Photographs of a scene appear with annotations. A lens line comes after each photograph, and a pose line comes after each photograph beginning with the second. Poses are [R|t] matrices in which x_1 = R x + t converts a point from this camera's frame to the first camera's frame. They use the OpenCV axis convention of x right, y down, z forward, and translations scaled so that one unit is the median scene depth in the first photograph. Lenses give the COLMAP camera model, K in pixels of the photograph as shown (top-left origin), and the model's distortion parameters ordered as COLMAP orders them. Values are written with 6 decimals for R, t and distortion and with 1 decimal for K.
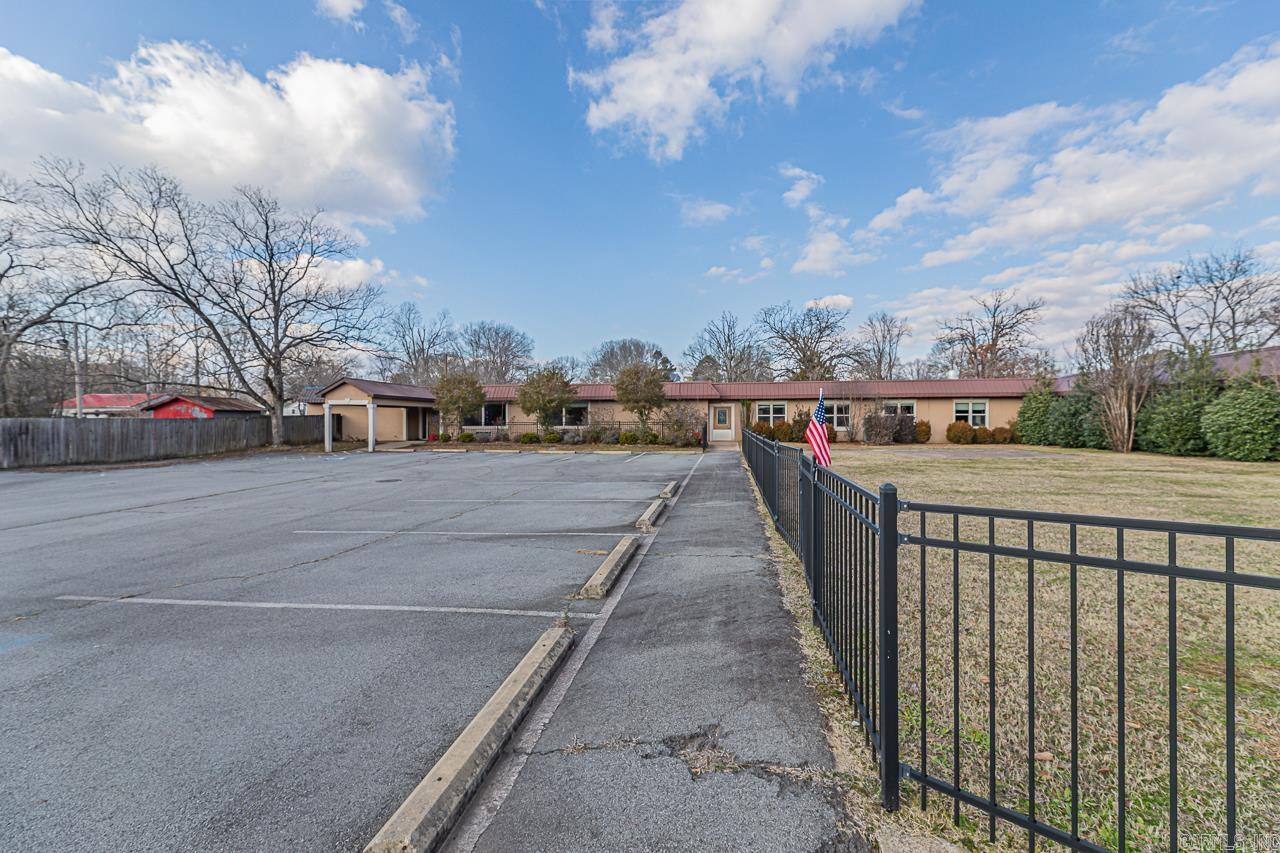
lens RADIAL K [[502.8, 0, 642.3], [0, 502.8, 423.3], [0, 0, 1]] dist [-0.003002, -0.000375]
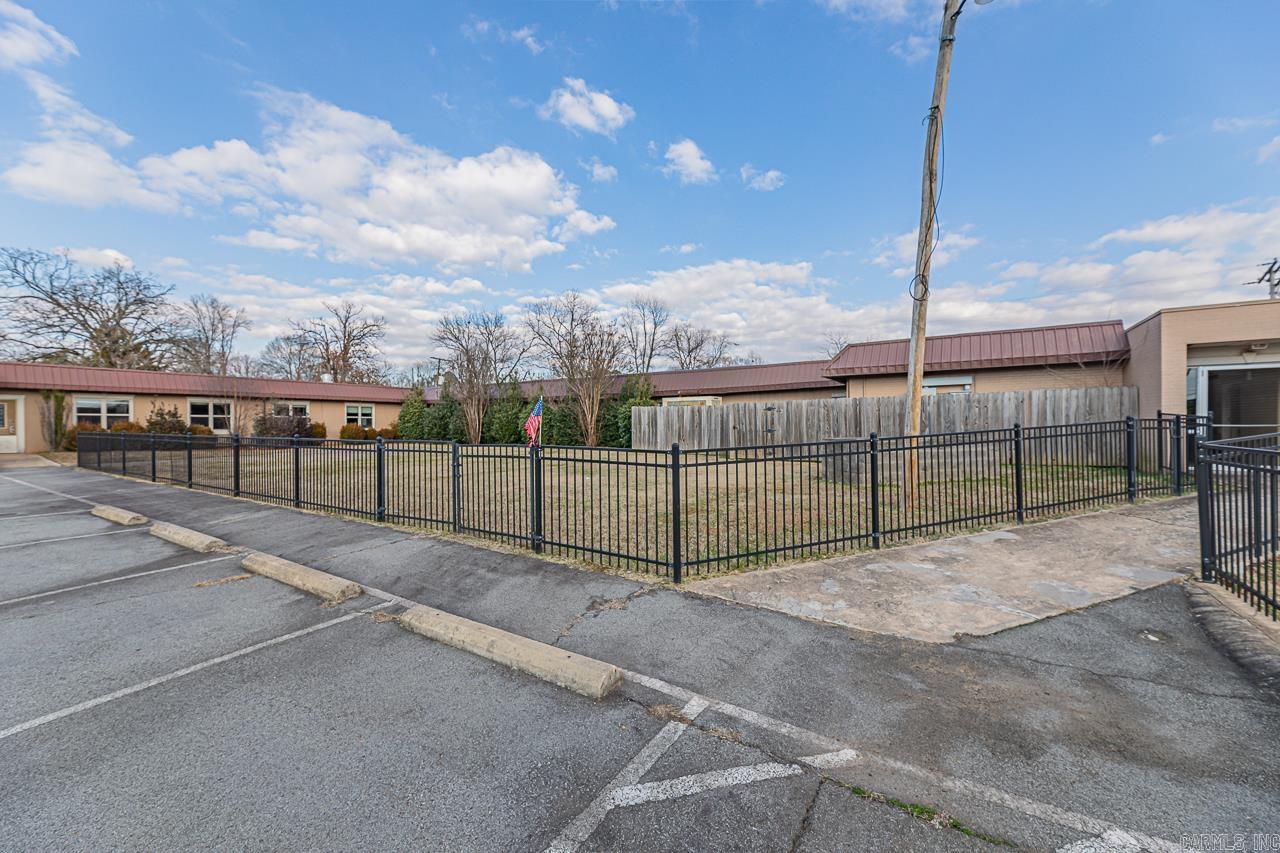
lens RADIAL K [[502.8, 0, 638.9], [0, 502.8, 421.6], [0, 0, 1]] dist [-0.003002, -0.000375]
pose [[0.398643, 0.006142, 0.917086, -0.102618], [0.002834, 0.999965, -0.007929, 0.002284], [-0.917102, 0.005760, 0.398612, 0.014057]]
